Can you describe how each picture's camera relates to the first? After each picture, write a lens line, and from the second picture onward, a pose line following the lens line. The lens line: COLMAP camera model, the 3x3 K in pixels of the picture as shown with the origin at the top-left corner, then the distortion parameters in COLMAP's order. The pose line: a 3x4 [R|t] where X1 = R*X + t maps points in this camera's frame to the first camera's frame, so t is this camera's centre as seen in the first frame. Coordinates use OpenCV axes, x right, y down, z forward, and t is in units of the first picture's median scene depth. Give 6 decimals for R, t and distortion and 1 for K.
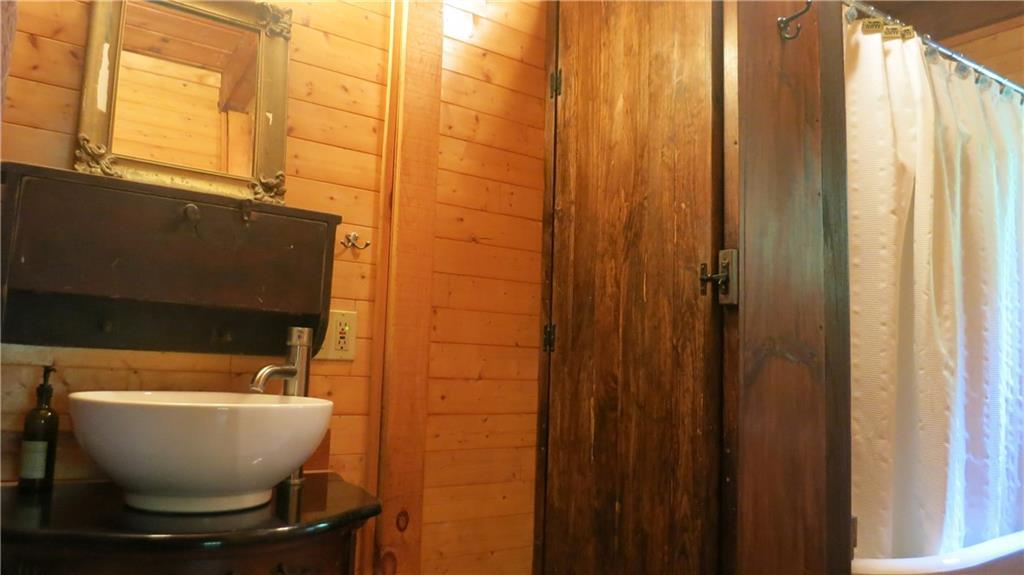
lens RADIAL K [[745.9, 0, 508.3], [0, 745.9, 287.5], [0, 0, 1]] dist [-0.033722, -0.013339]
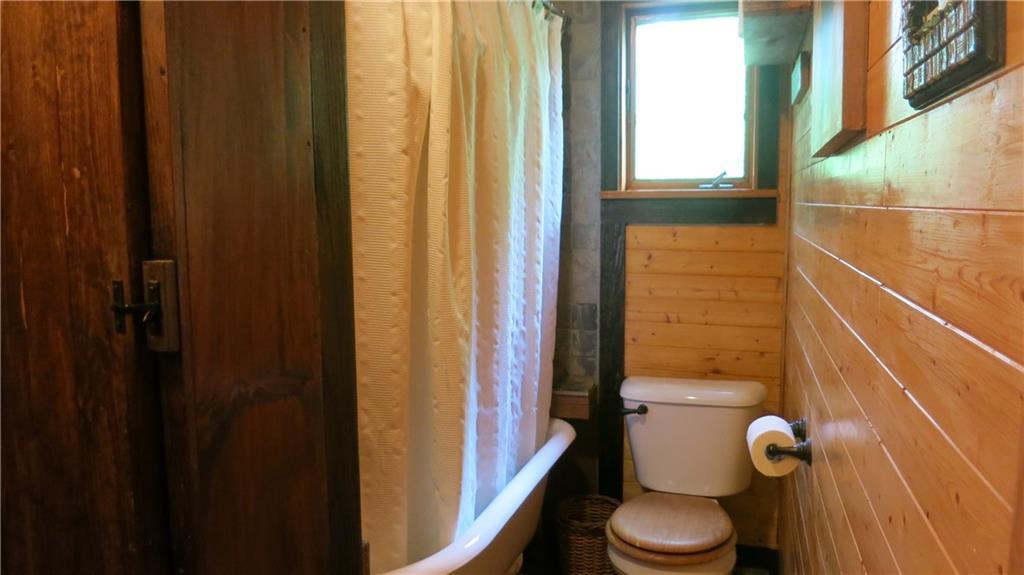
lens RADIAL K [[745.9, 0, 513.5], [0, 745.9, 284.2], [0, 0, 1]] dist [-0.033722, -0.013339]
pose [[0.803892, -0.099315, 0.586425, 0.141295], [-0.025743, 0.979227, 0.201127, -0.126091], [-0.594218, -0.176780, 0.784636, 0.294825]]
